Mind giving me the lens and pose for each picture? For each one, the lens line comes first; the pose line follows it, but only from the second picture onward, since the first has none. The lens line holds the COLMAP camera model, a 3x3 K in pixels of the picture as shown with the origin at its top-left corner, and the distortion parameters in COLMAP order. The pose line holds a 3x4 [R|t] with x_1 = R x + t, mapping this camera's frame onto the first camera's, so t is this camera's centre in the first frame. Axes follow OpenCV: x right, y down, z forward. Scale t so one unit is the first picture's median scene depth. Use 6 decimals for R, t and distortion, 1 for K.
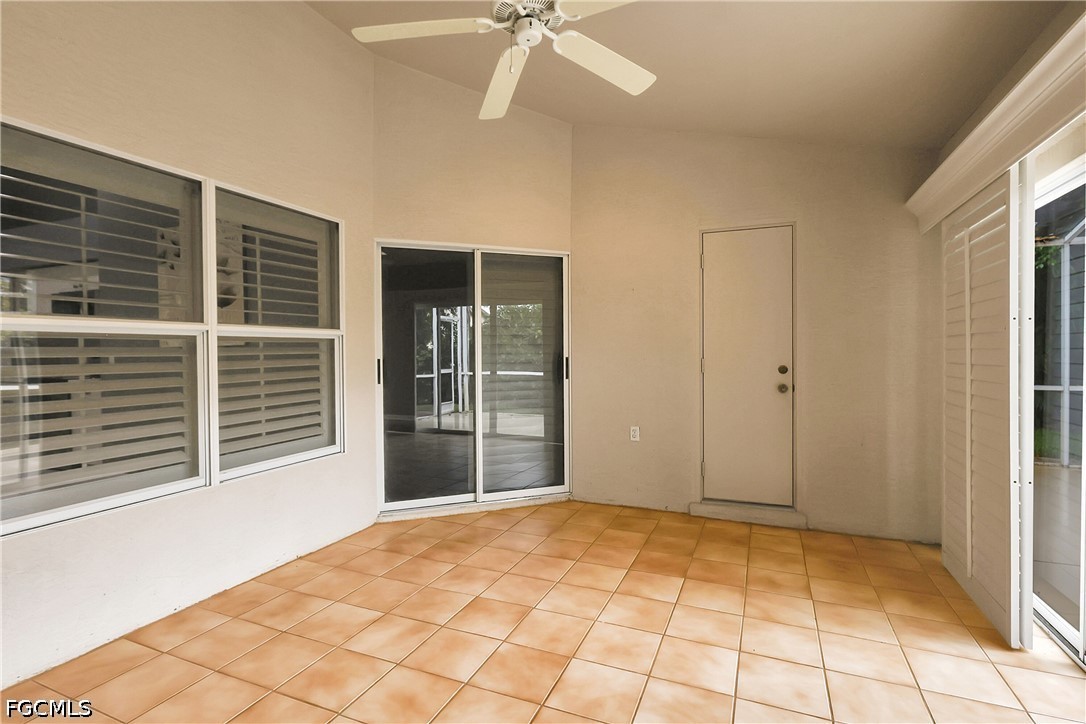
lens RADIAL K [[522.5, 0, 543.0], [0, 522.5, 362.0], [0, 0, 1]] dist [-0.002622, 0.000310]
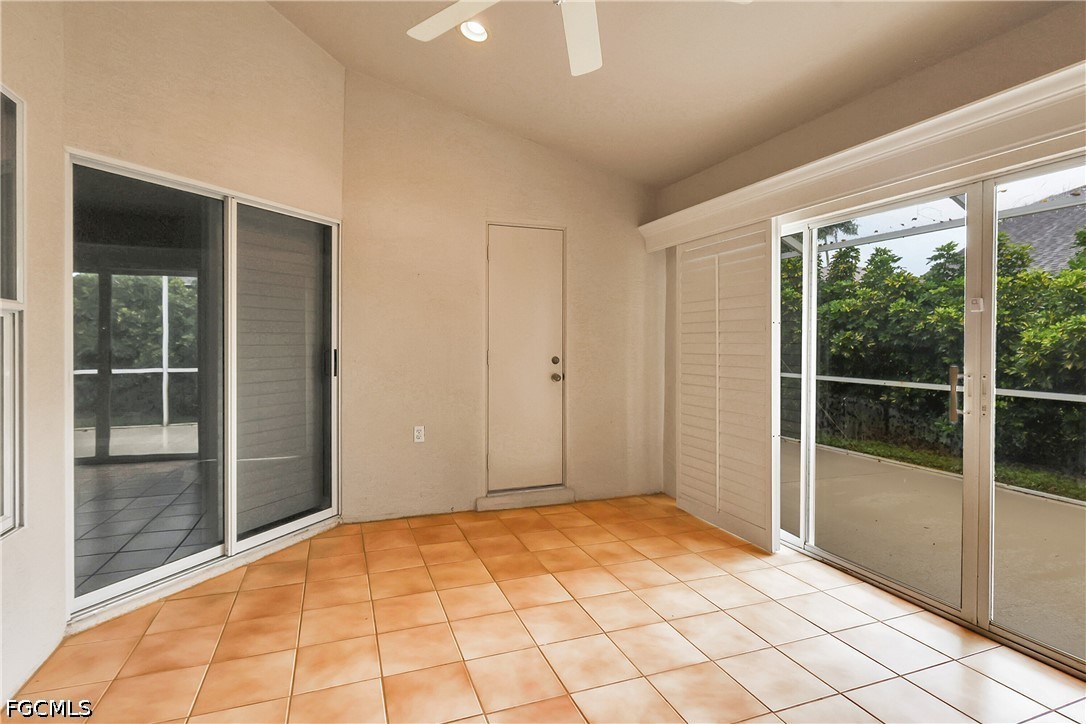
lens RADIAL K [[528.4, 0, 535.2], [0, 528.4, 347.8], [0, 0, 1]] dist [-0.000785, 0.000283]
pose [[0.739482, -0.000163, 0.673176, -0.385076], [0.006546, 0.999954, -0.006948, -0.005609], [-0.673145, 0.009544, 0.739449, 0.250808]]
